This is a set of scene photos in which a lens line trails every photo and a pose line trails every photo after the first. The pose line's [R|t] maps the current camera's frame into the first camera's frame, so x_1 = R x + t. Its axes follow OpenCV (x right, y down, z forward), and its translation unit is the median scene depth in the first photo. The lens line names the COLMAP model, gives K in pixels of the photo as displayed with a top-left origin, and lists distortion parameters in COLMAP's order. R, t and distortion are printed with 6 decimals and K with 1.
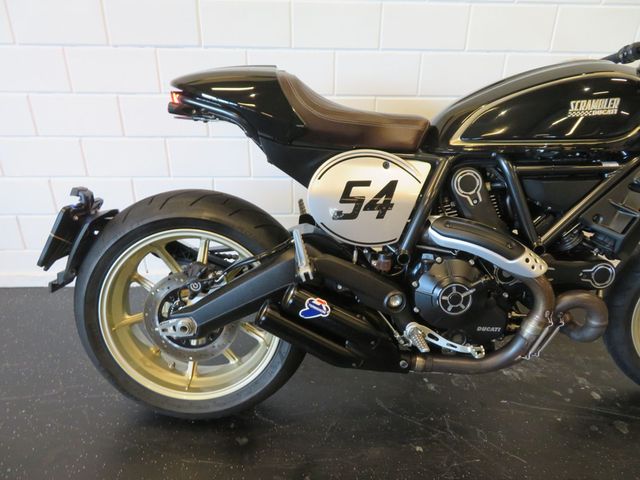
lens RADIAL K [[454.2, 0, 320.0], [0, 454.2, 240.0], [0, 0, 1]] dist [-0.005631, -0.000520]
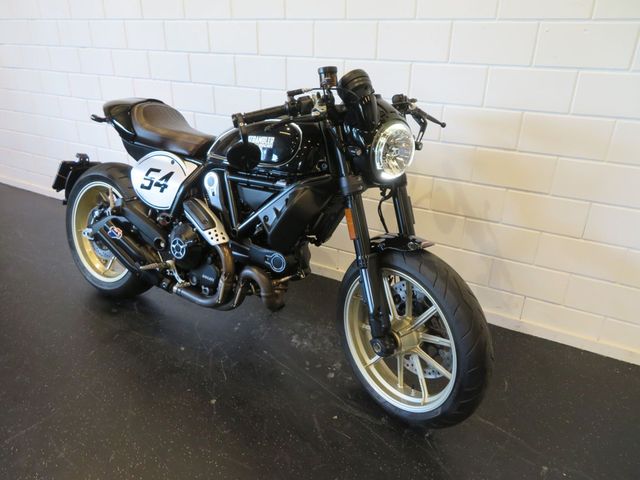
lens RADIAL K [[454.2, 0, 320.0], [0, 454.2, 240.0], [0, 0, 1]] dist [-0.005631, -0.000520]
pose [[0.844190, 0.221529, -0.488127, 1.451717], [-0.233233, 0.971693, 0.037624, -0.074718], [0.482645, 0.082085, 0.871961, -0.165709]]
